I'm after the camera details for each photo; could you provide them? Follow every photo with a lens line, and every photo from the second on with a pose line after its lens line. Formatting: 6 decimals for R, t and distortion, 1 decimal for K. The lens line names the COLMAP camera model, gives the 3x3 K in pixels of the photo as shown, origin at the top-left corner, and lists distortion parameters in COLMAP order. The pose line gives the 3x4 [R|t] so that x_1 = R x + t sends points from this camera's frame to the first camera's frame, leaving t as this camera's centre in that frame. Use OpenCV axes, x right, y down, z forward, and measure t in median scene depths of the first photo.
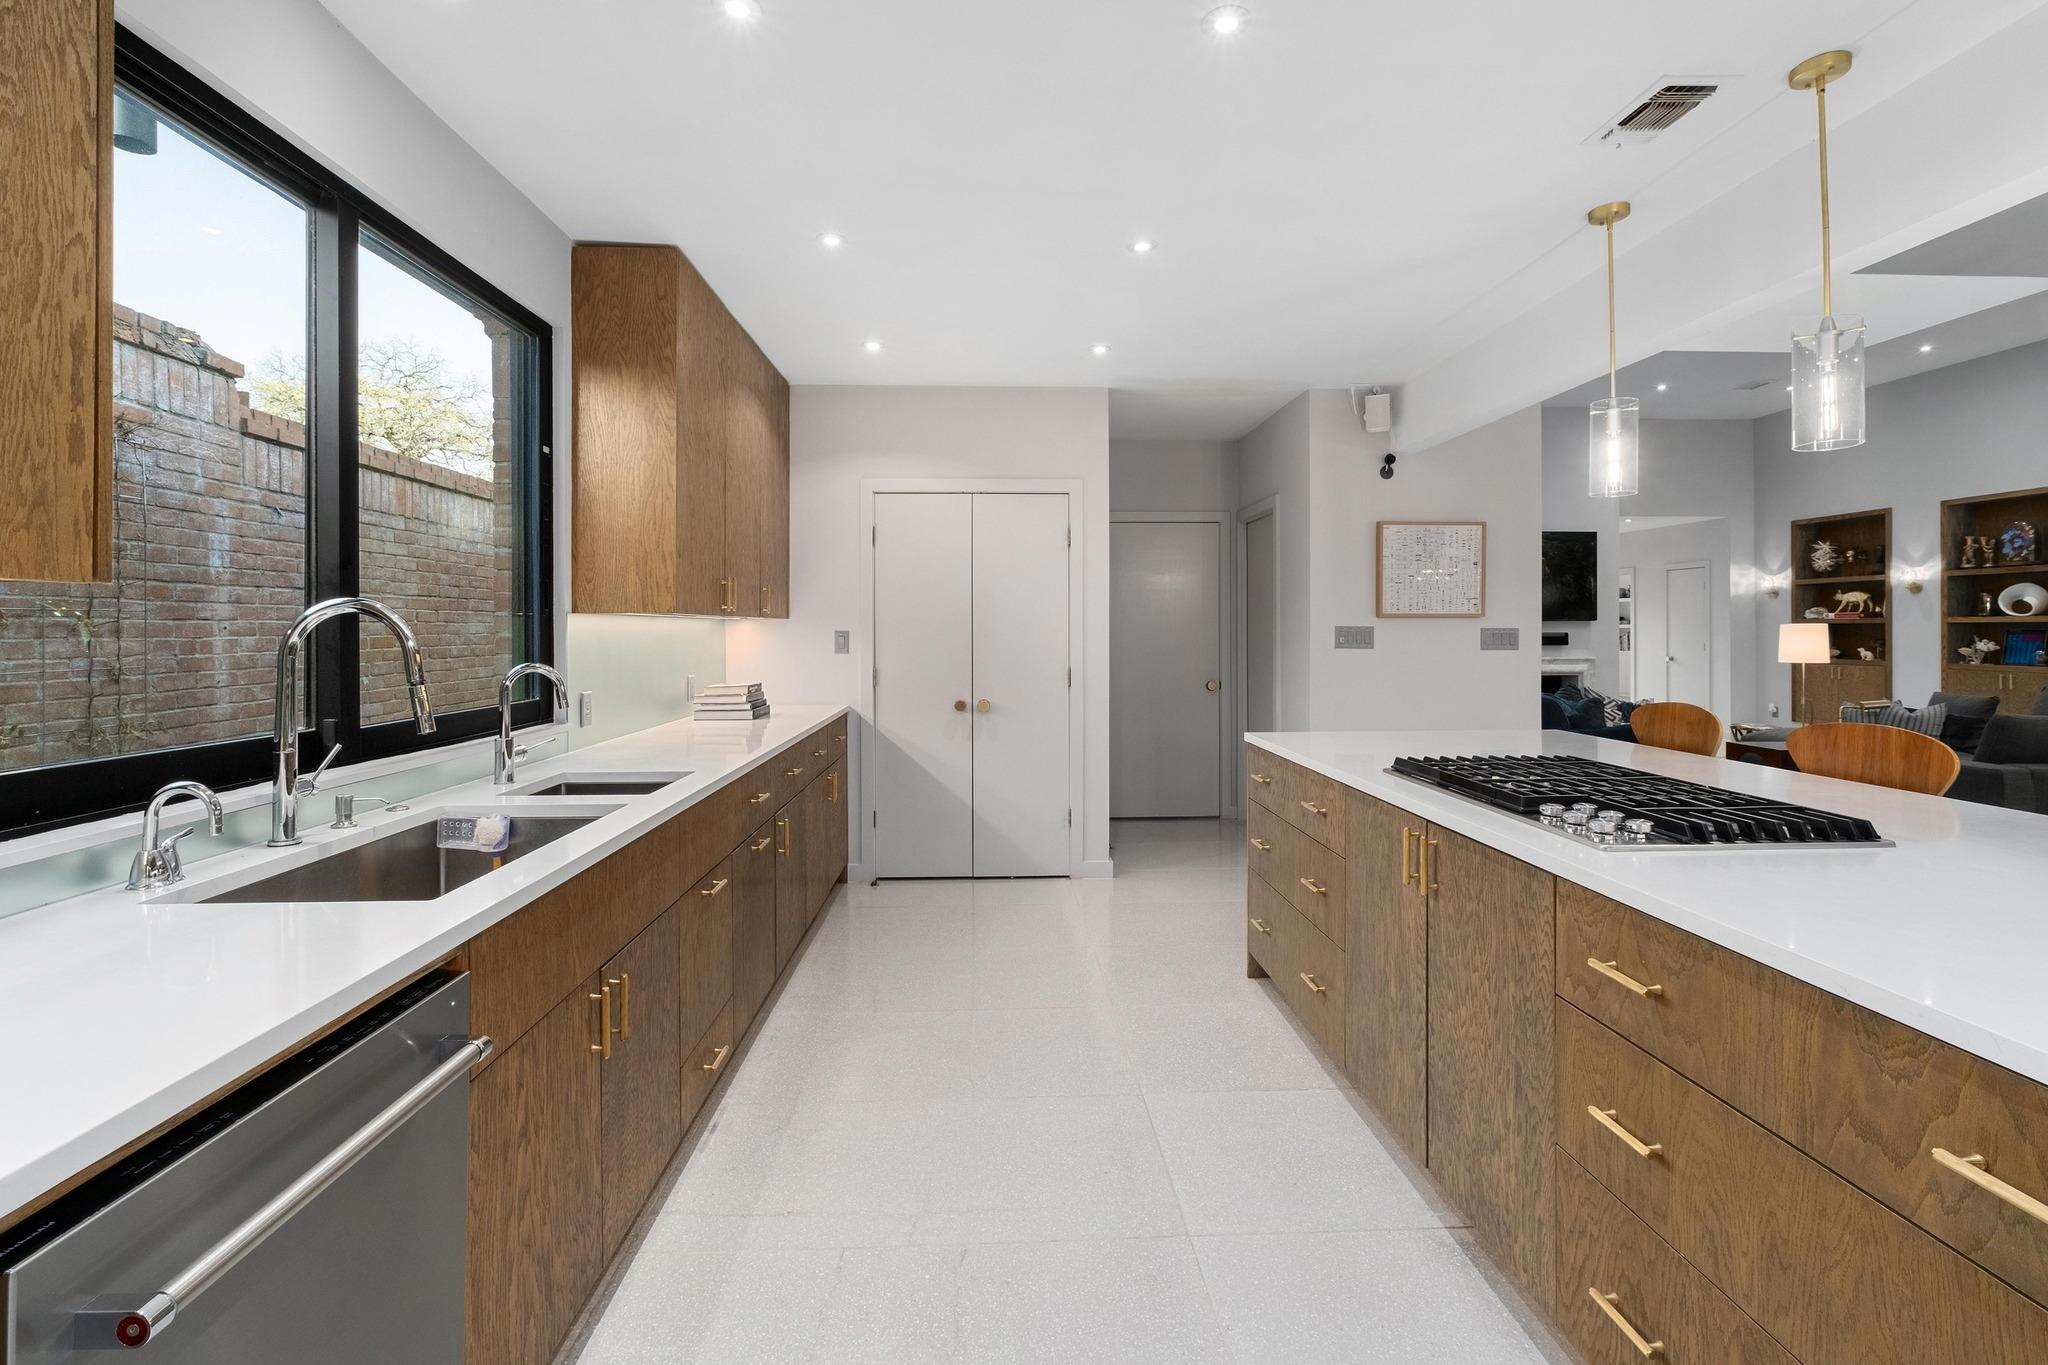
lens RADIAL K [[928.1, 0, 1028.5], [0, 928.1, 626.5], [0, 0, 1]] dist [-0.001012, -0.000330]
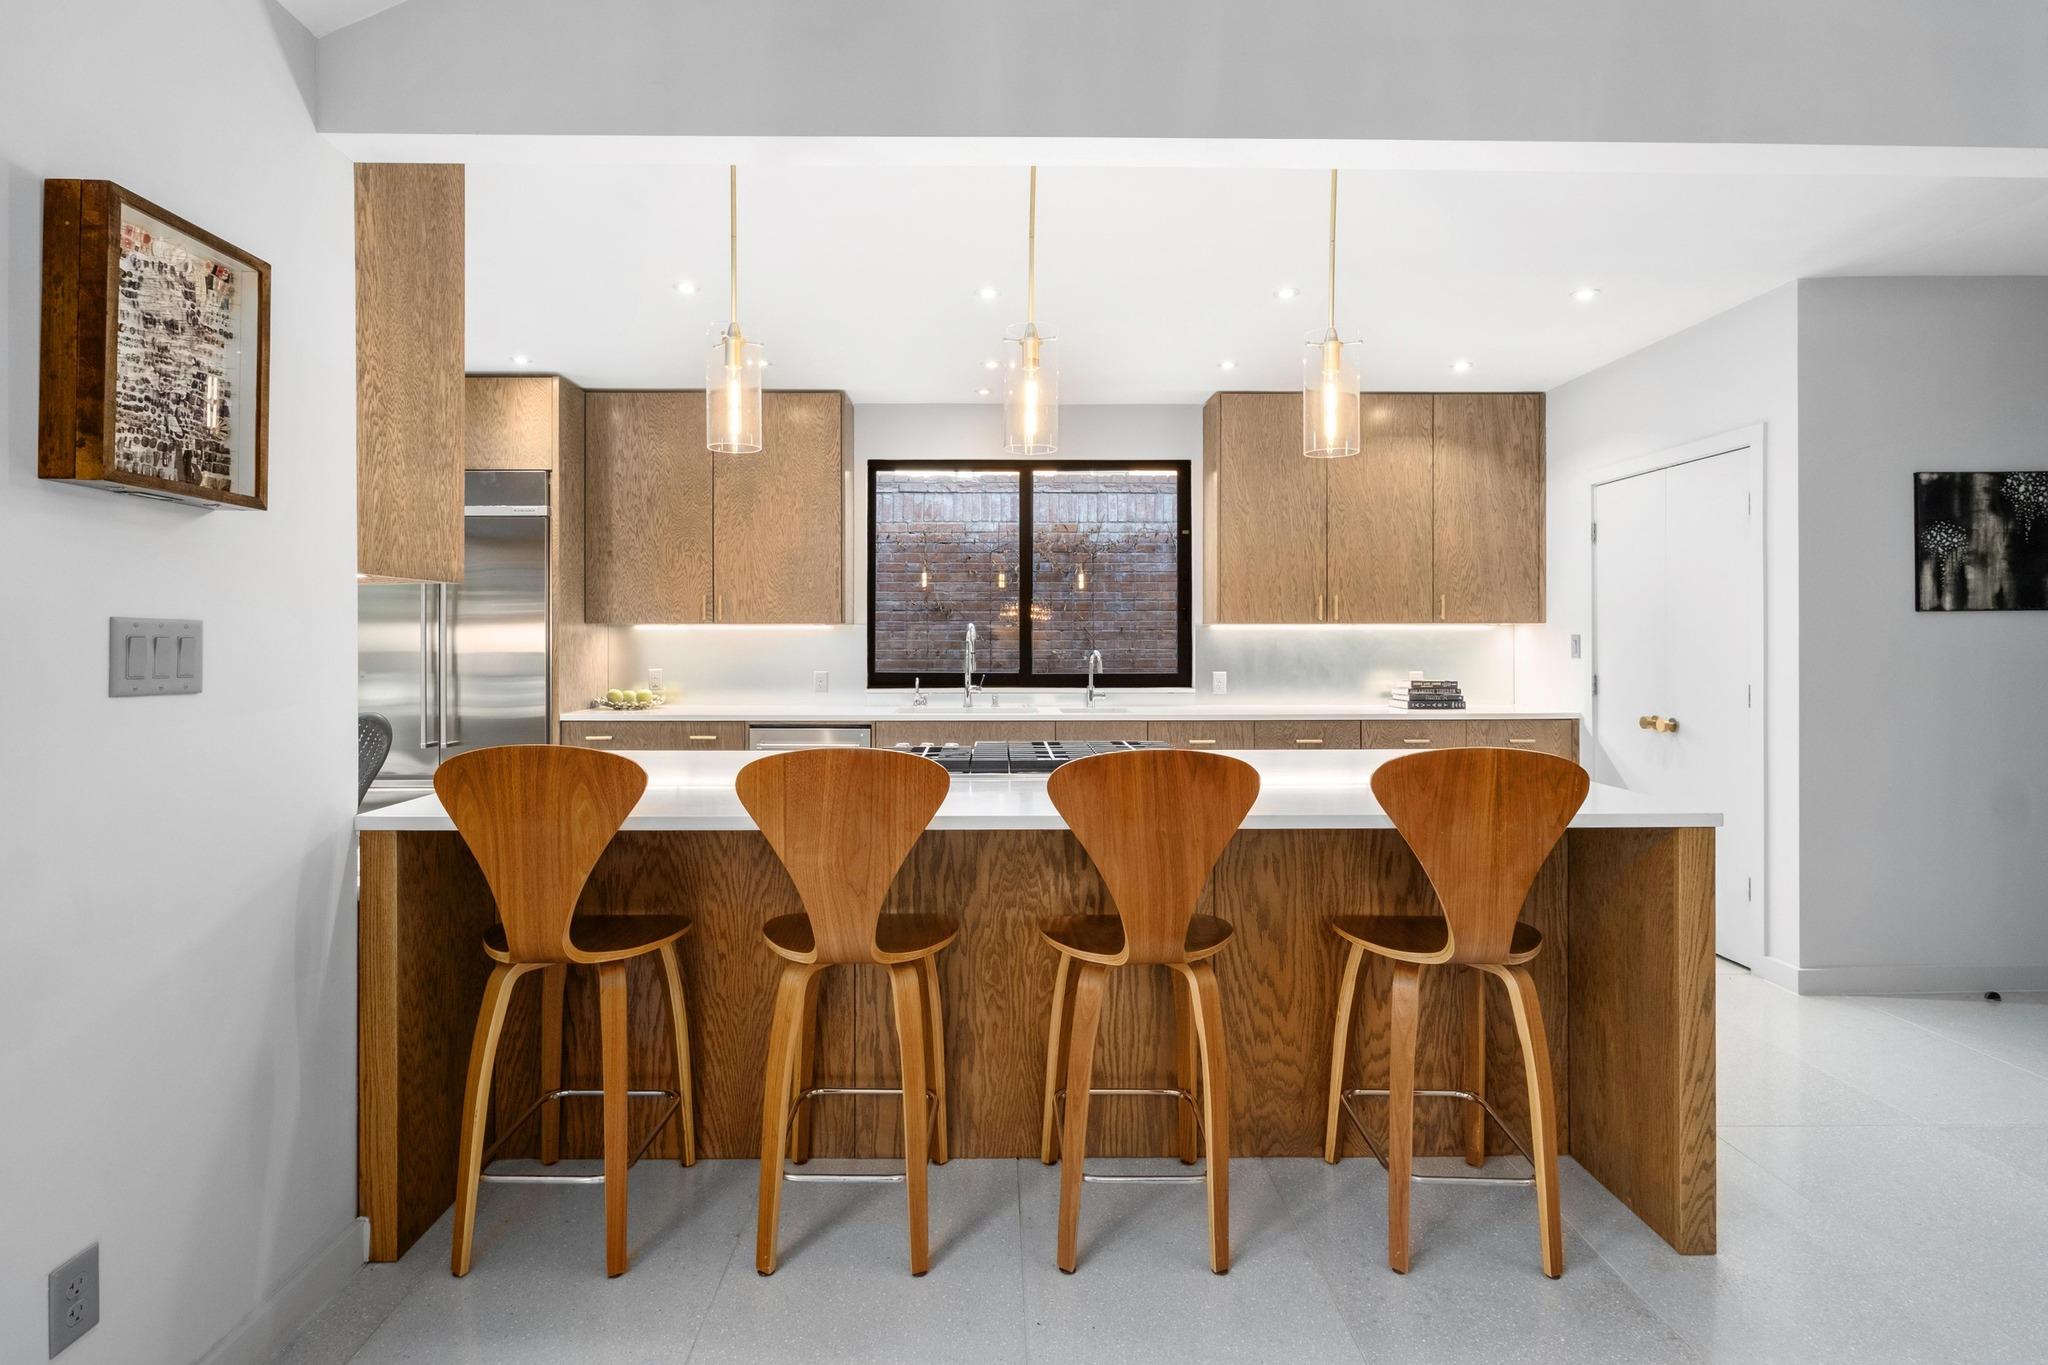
lens RADIAL K [[1028.9, 0, 1021.2], [0, 1028.9, 642.0], [0, 0, 1]] dist [-0.000370, -0.000055]
pose [[-0.029528, -0.000821, -0.999564, 0.874590], [0.004859, 0.999988, -0.000965, 0.009987], [0.999552, -0.004885, -0.029524, 0.460342]]
